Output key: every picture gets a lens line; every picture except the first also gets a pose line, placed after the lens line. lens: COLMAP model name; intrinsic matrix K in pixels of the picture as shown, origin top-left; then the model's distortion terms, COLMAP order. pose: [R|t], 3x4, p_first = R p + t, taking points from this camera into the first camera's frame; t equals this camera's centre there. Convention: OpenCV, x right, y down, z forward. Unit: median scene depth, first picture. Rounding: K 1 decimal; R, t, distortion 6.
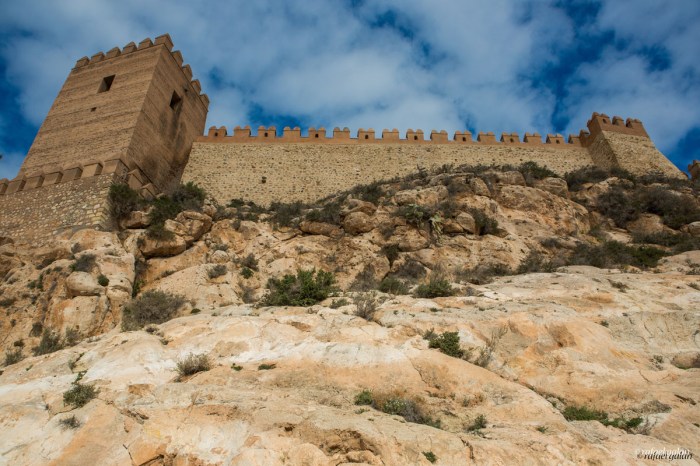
lens RADIAL K [[483.2, 0, 350.0], [0, 483.2, 233.0], [0, 0, 1]] dist [-0.046370, 0.002001]
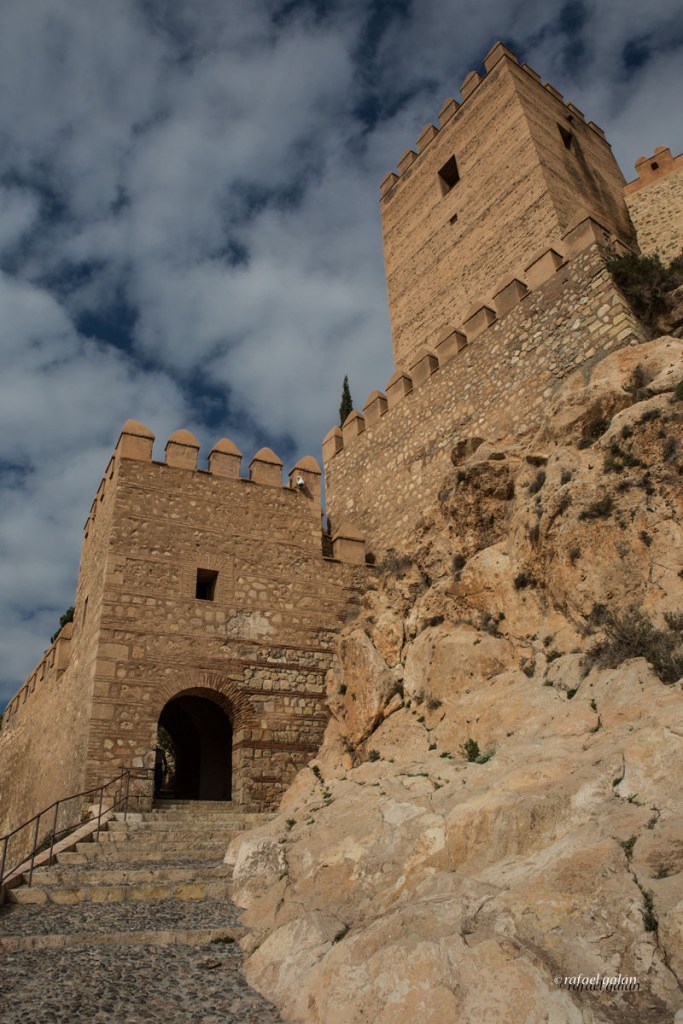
lens RADIAL K [[706.9, 0, 341.5], [0, 706.9, 512.0], [0, 0, 1]] dist [-0.046370, 0.002001]
pose [[0.771393, -0.338481, -0.538872, -0.422128], [0.381258, 0.923824, -0.034511, 0.058845], [0.509504, -0.178828, 0.841680, 0.216766]]
